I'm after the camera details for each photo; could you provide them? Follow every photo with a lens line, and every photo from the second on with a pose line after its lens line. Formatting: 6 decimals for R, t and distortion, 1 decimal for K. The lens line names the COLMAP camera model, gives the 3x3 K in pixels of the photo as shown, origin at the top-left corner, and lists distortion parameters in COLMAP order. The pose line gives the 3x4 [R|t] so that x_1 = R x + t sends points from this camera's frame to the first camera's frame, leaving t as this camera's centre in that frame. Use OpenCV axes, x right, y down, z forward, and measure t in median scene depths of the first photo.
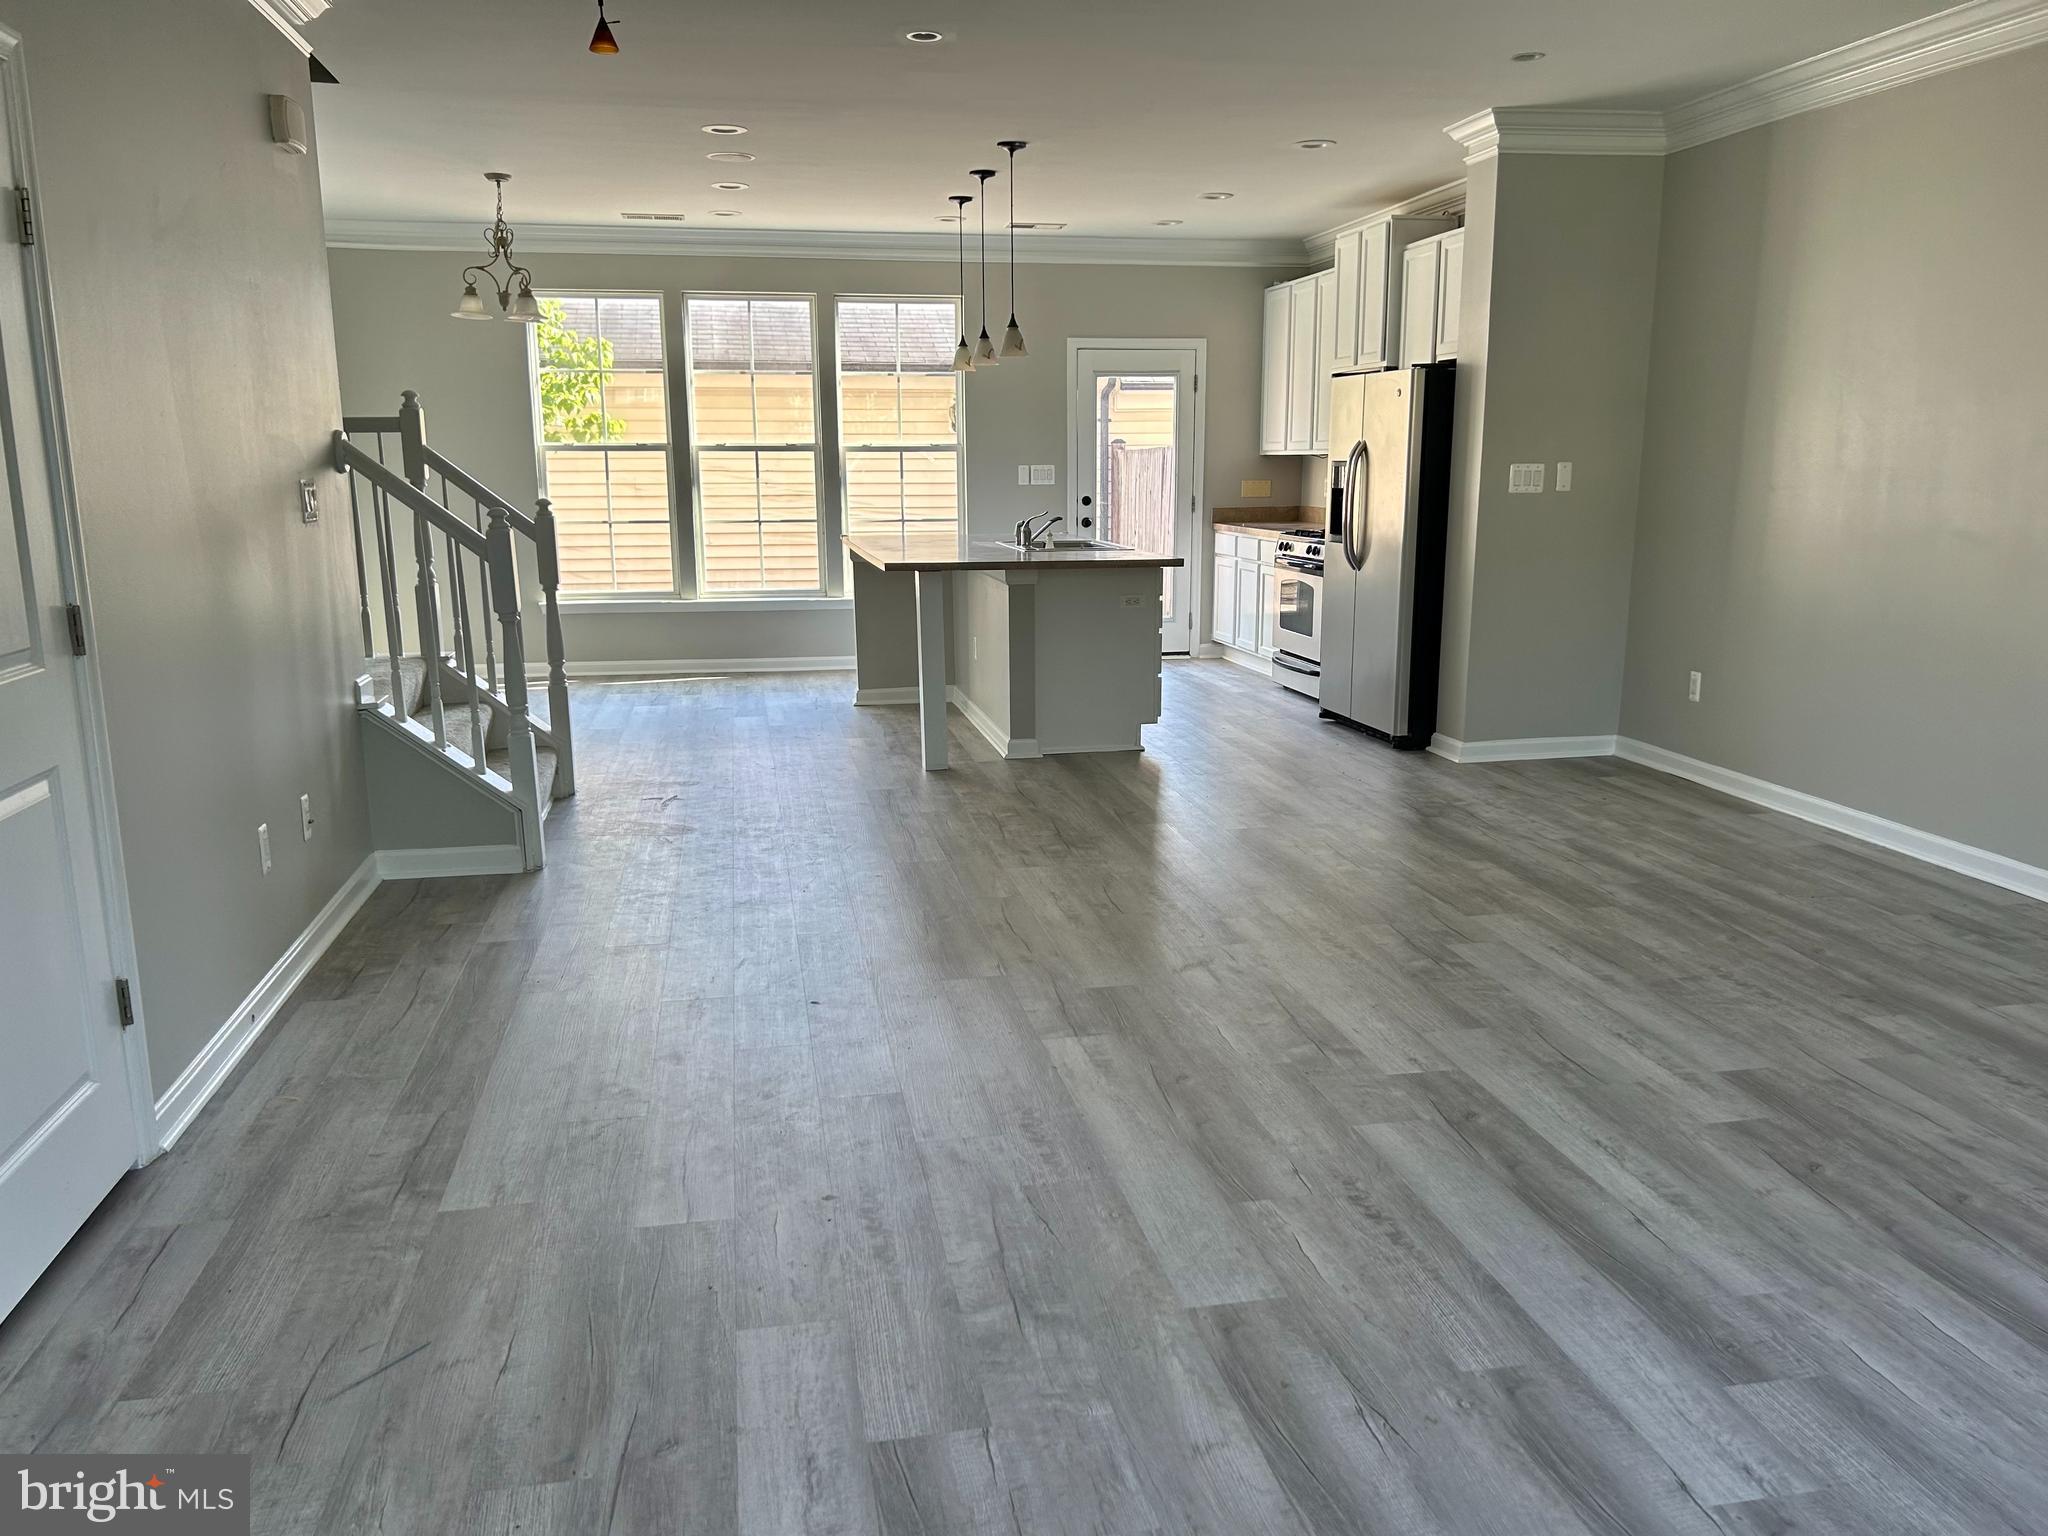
lens RADIAL K [[1528.6, 0, 1017.2], [0, 1528.6, 780.4], [0, 0, 1]] dist [0.058619, -0.077065]
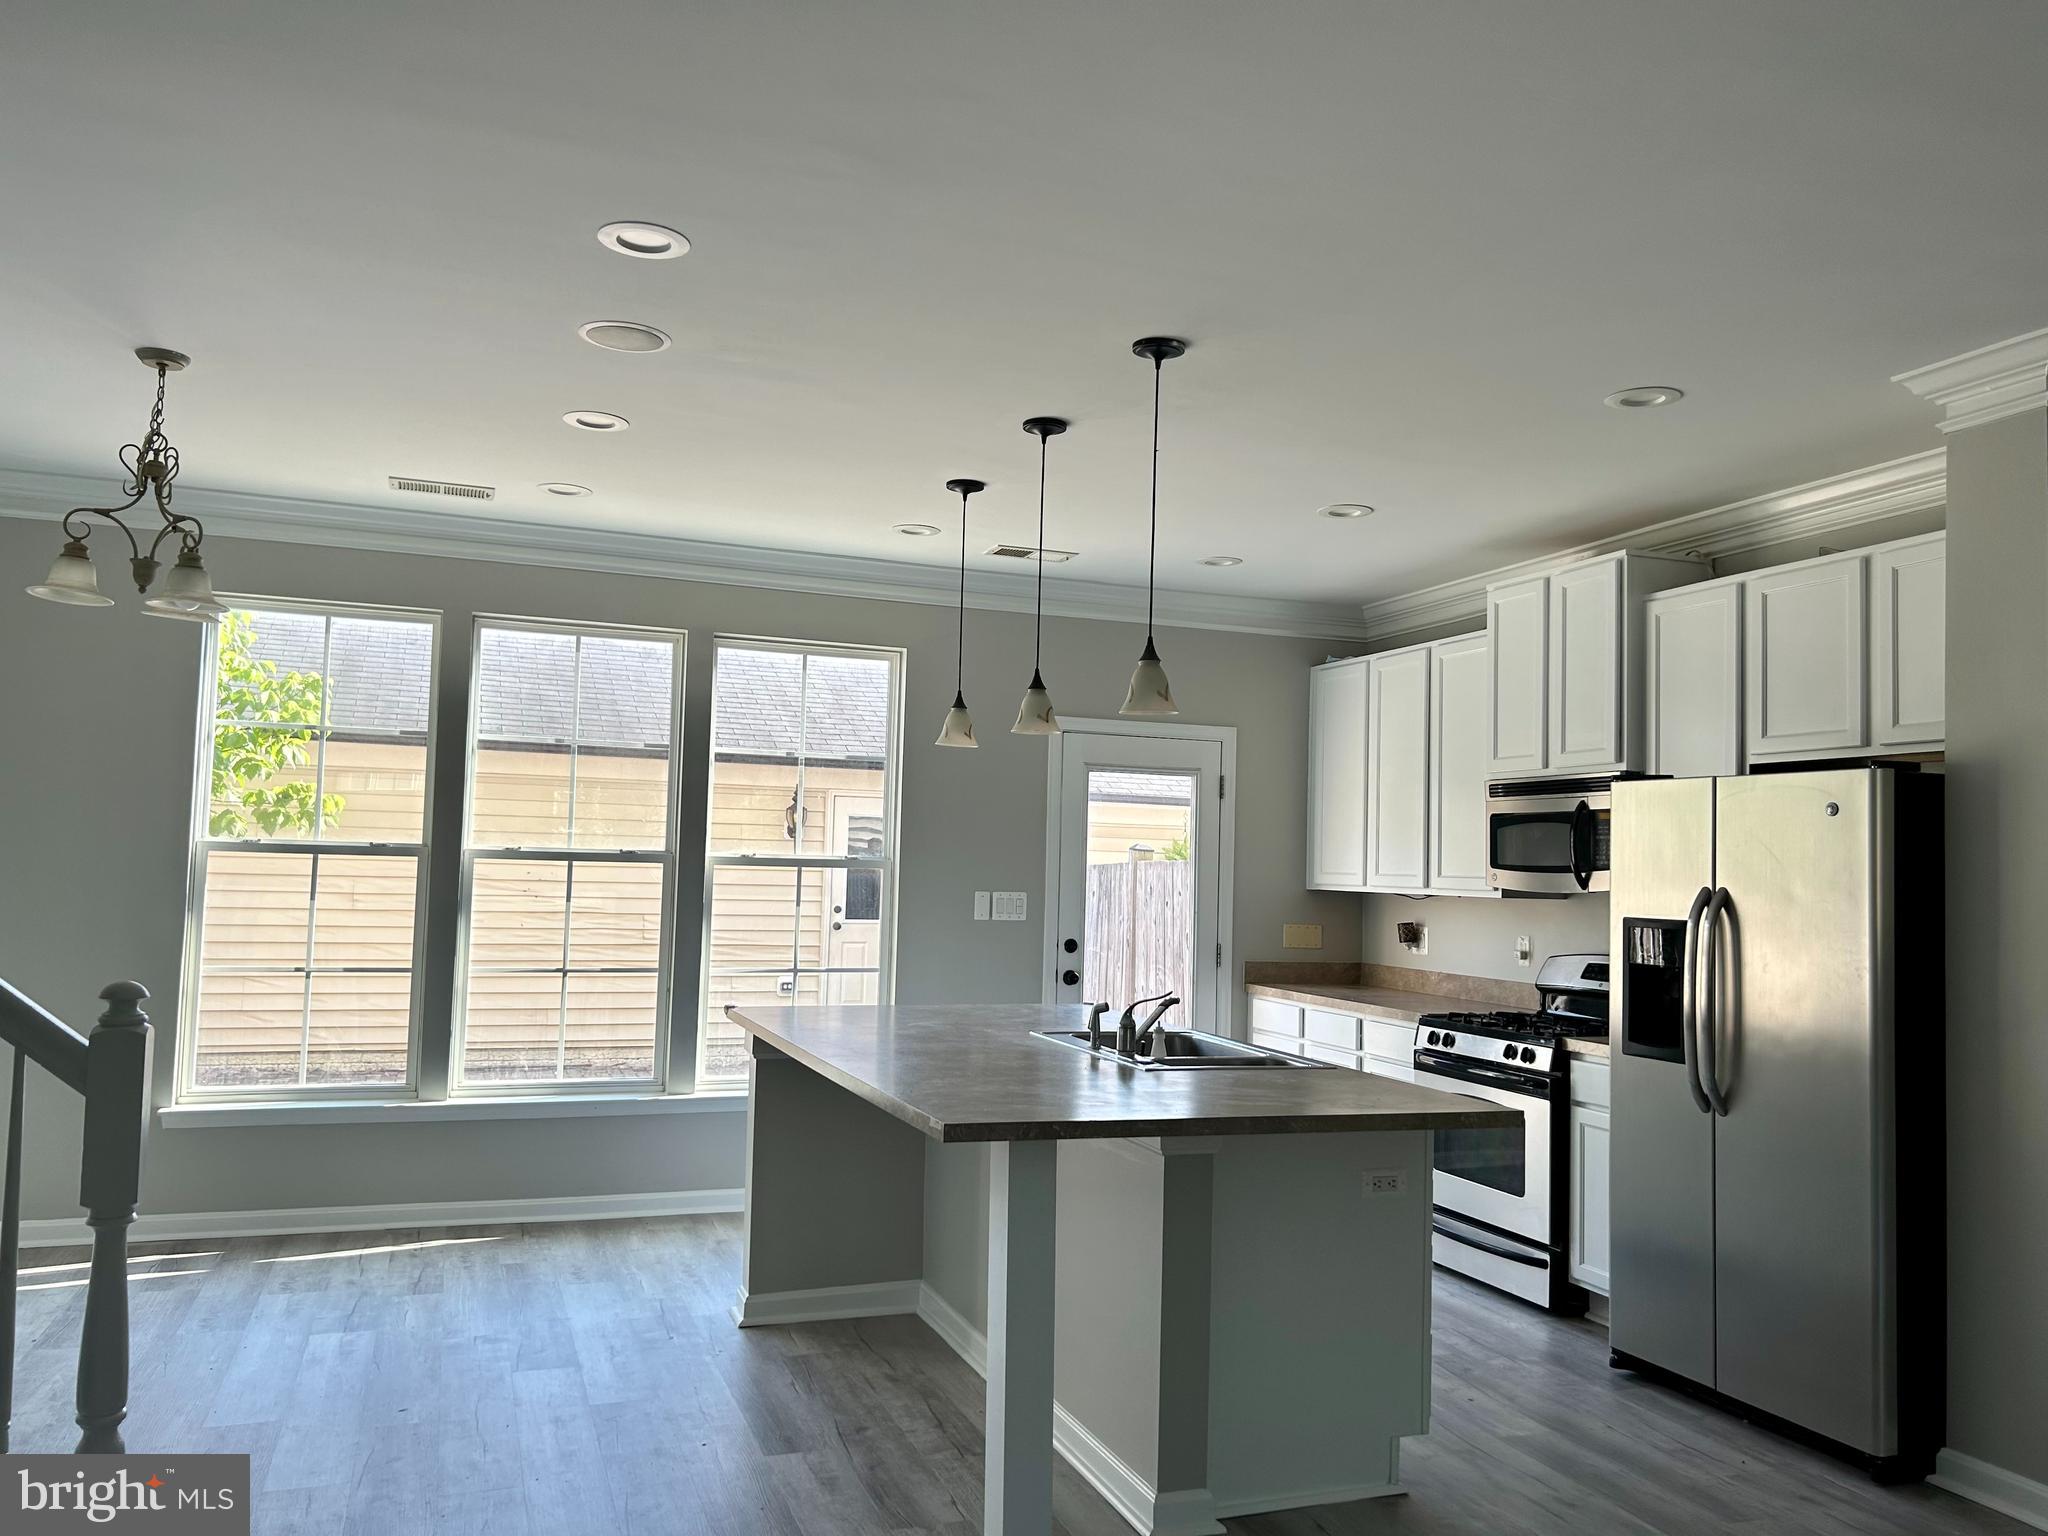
lens RADIAL K [[1528.6, 0, 1022.3], [0, 1528.6, 774.4], [0, 0, 1]] dist [0.058619, -0.077065]
pose [[0.984756, 0.044497, 0.168155, -0.101521], [0.001811, 0.964050, -0.265714, -0.086150], [-0.173934, 0.261968, 0.949273, 0.384692]]
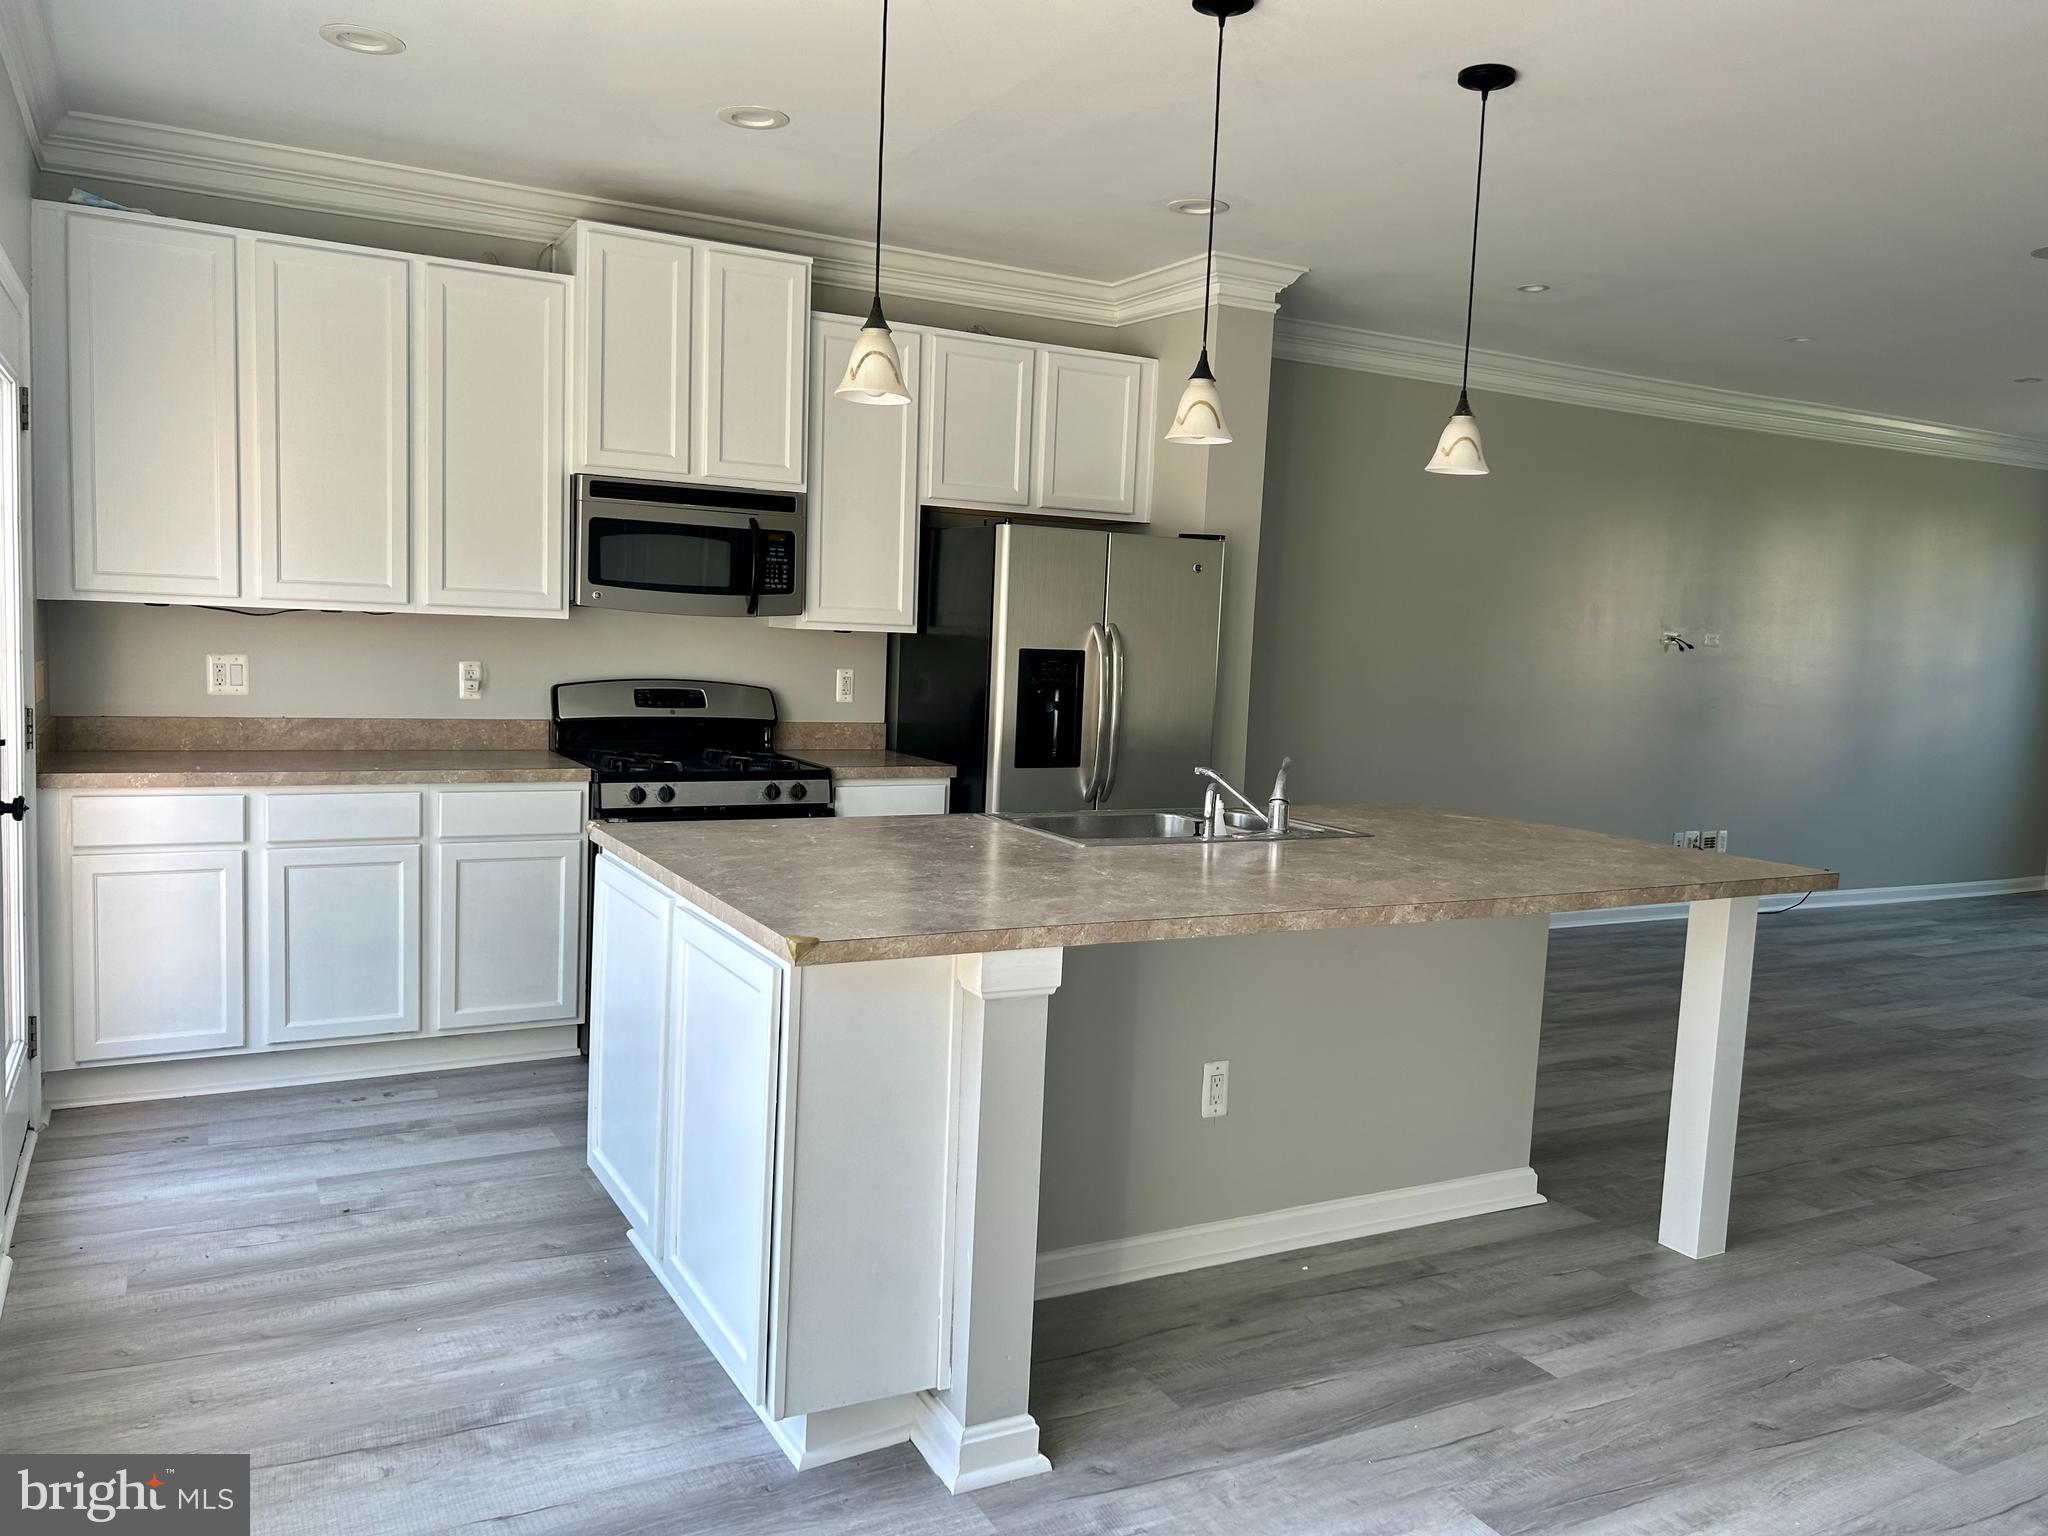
lens RADIAL K [[1528.6, 0, 1020.2], [0, 1528.6, 771.1], [0, 0, 1]] dist [0.058619, -0.077065]
pose [[-0.299993, -0.097455, 0.948950, -0.347564], [0.160066, 0.975522, 0.150785, -0.210112], [-0.940416, 0.197130, -0.277050, 0.981594]]
